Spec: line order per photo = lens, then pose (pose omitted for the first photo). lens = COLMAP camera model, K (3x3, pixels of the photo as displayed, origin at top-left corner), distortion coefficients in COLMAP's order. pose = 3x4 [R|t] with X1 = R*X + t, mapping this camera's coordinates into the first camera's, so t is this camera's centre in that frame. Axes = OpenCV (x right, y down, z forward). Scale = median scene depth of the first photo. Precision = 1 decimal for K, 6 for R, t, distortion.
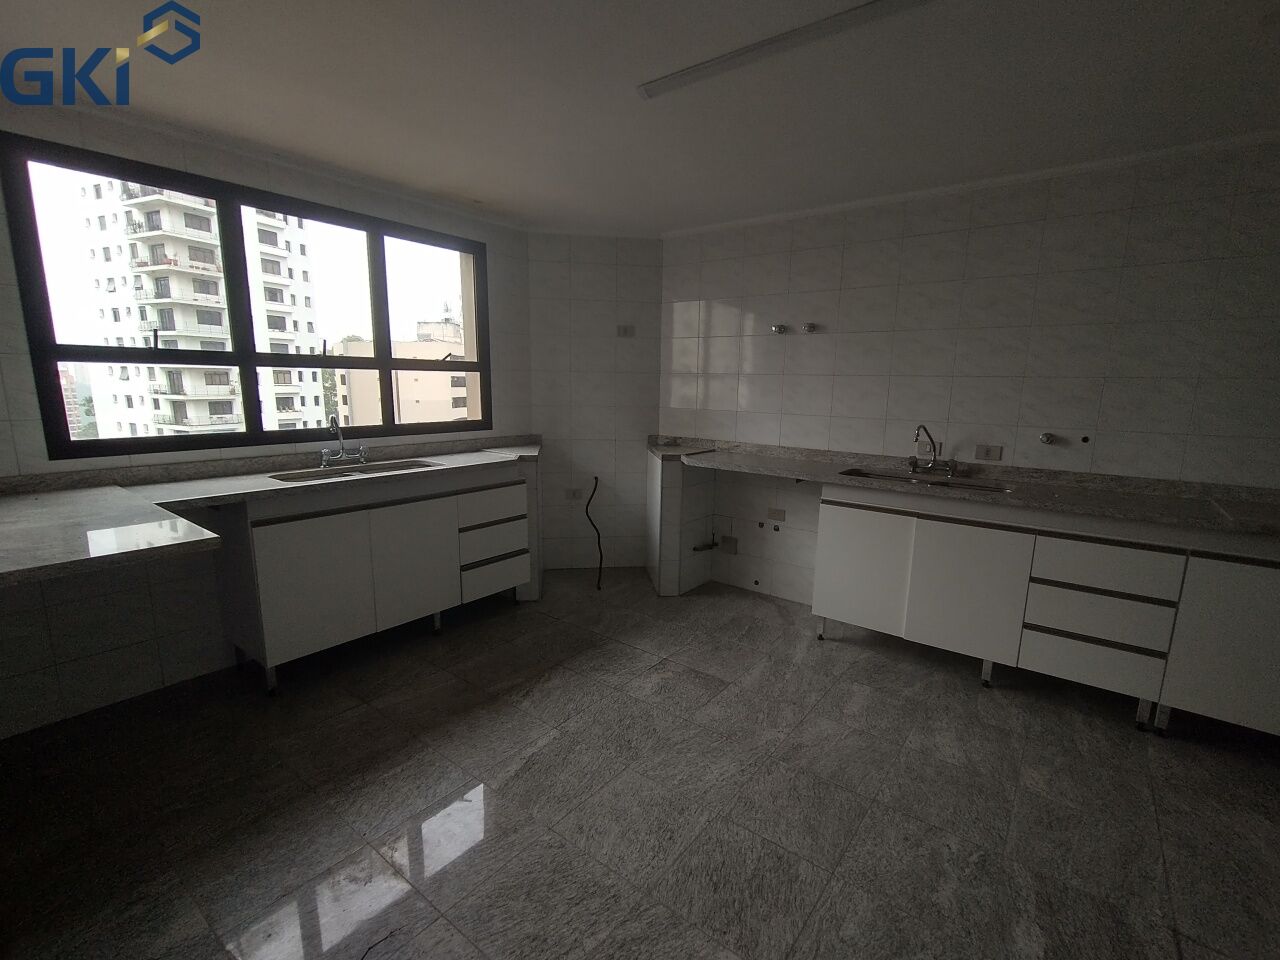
lens RADIAL K [[589.5, 0, 647.4], [0, 589.5, 482.3], [0, 0, 1]] dist [-0.003018, 0.000991]
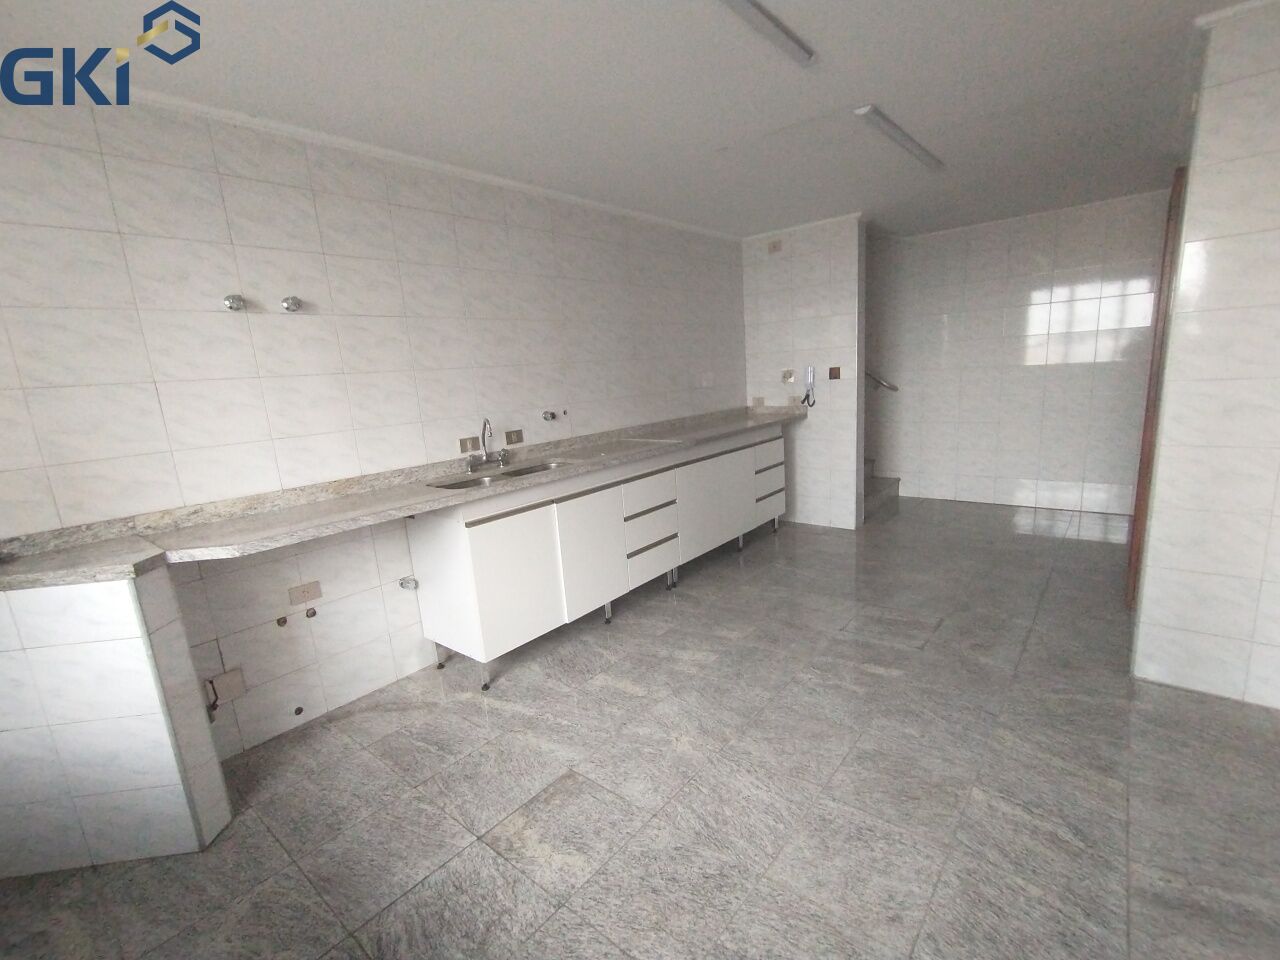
lens RADIAL K [[589.5, 0, 648.4], [0, 589.5, 487.9], [0, 0, 1]] dist [-0.003018, 0.000991]
pose [[0.021792, -0.215164, 0.976335, -0.519304], [0.236726, 0.949906, 0.204056, -0.133969], [-0.971332, 0.226677, 0.071635, 0.768985]]
